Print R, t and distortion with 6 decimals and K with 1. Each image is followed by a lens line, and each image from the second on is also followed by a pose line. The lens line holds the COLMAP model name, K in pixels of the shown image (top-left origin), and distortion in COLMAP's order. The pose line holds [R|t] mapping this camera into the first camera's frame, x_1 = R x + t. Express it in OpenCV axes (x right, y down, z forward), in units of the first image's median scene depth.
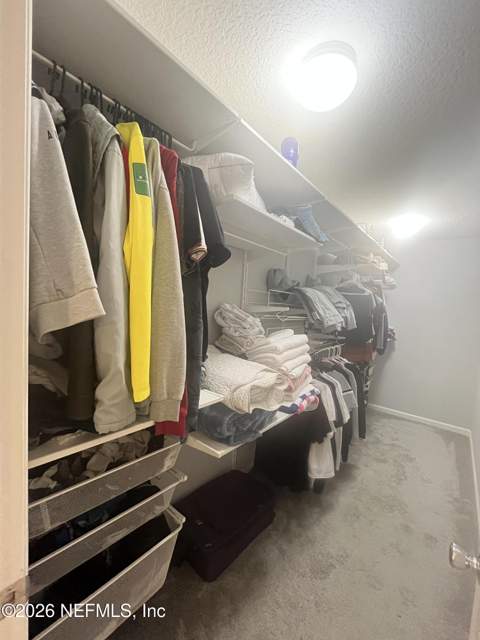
lens RADIAL K [[262.8, 0, 240.0], [0, 262.8, 320.0], [0, 0, 1]] dist [-0.000876, -0.000495]
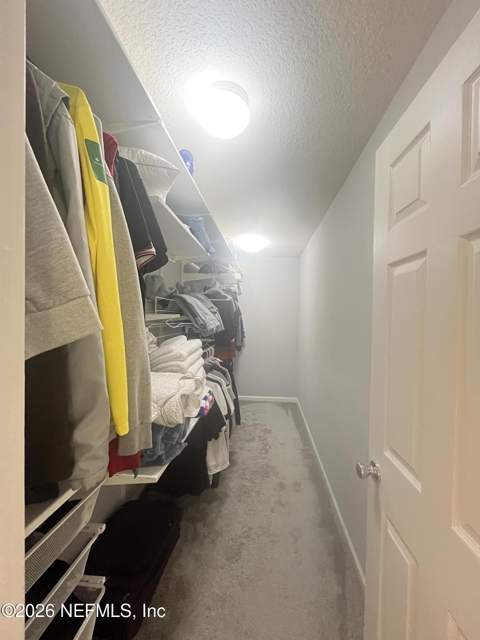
lens RADIAL K [[262.8, 0, 240.0], [0, 262.8, 320.0], [0, 0, 1]] dist [-0.000876, -0.000495]
pose [[0.823027, -0.062834, 0.564516, -0.183904], [0.077758, 0.996969, -0.002397, -0.004550], [-0.562654, 0.045868, 0.825419, 0.037761]]
